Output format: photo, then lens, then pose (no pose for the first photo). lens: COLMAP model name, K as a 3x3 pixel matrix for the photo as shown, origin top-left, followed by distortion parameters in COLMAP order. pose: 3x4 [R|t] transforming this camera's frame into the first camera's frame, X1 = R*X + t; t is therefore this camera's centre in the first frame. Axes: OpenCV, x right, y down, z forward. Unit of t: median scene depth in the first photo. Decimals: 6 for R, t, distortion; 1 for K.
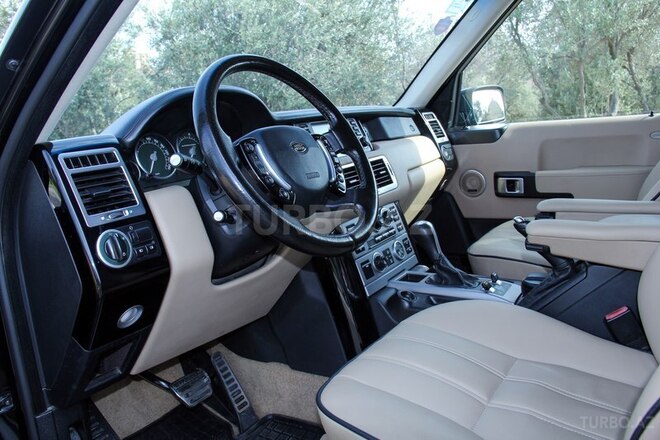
lens RADIAL K [[522.6, 0, 330.0], [0, 522.6, 220.0], [0, 0, 1]] dist [-0.077102, 0.002785]
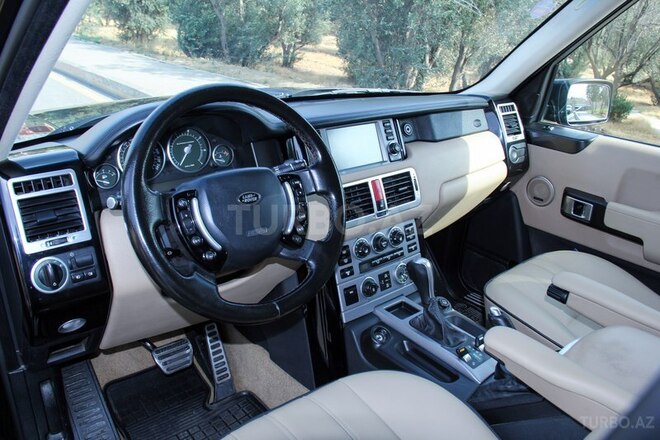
lens RADIAL K [[528.4, 0, 332.2], [0, 528.4, 208.1], [0, 0, 1]] dist [-0.086373, 0.001283]
pose [[0.950644, 0.222755, -0.215999, 0.189628], [-0.180044, 0.962968, 0.200688, -0.221103], [0.252705, -0.151894, 0.955546, 0.079918]]
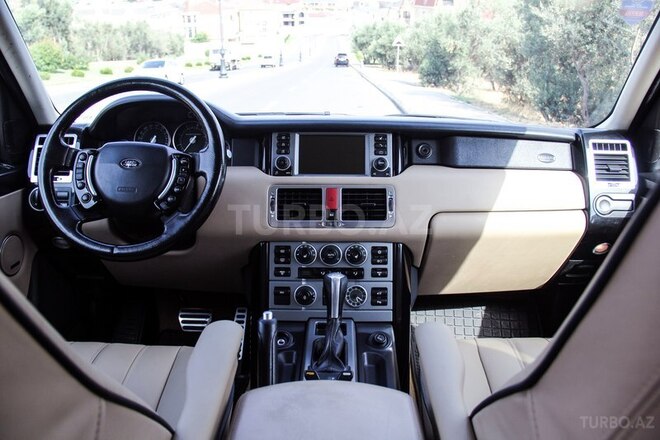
lens RADIAL K [[522.6, 0, 330.0], [0, 522.6, 220.0], [0, 0, 1]] dist [-0.077102, 0.002785]
pose [[0.545475, 0.333969, -0.768714, 0.726931], [-0.223559, 0.941928, 0.250585, -0.266291], [0.807761, 0.035165, 0.588460, 0.446269]]
